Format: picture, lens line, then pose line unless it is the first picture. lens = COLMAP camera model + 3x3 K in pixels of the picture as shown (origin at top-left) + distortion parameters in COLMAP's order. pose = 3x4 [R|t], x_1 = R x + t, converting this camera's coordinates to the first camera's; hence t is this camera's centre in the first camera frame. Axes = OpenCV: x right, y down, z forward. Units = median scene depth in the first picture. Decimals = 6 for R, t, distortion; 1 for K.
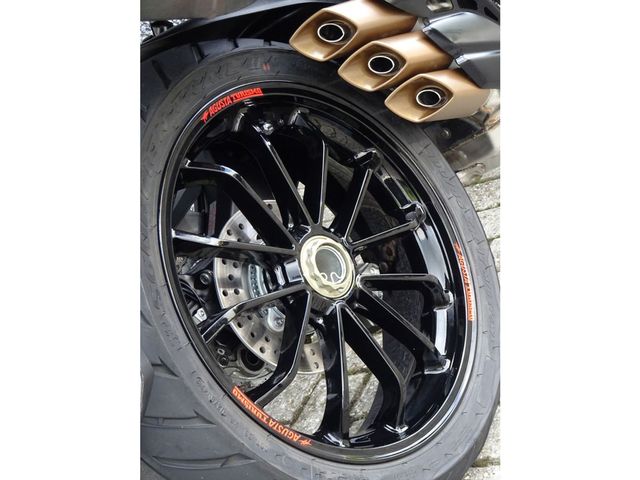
lens RADIAL K [[1344.1, 0, 320.8], [0, 1344.1, 240.7], [0, 0, 1]] dist [0.007830, 0.000000]
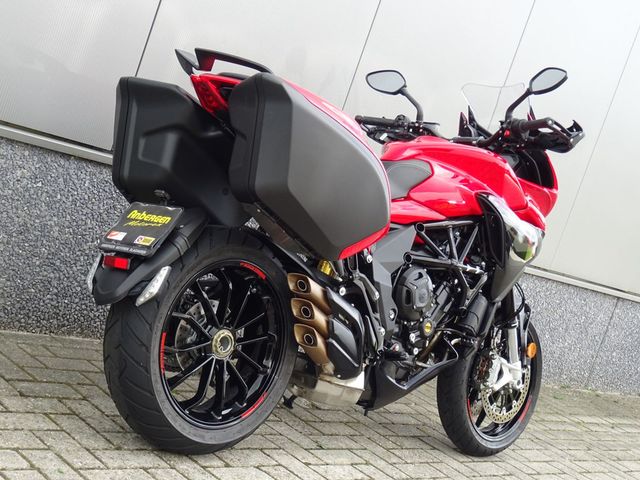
lens RADIAL K [[1046.4, 0, 320.6], [0, 1046.4, 239.2], [0, 0, 1]] dist [0.034634, 0.000000]
pose [[0.618636, 0.780516, -0.089911, 0.129666], [-0.780195, 0.596789, -0.187453, 0.118157], [-0.092653, 0.186114, 0.978150, -0.830228]]
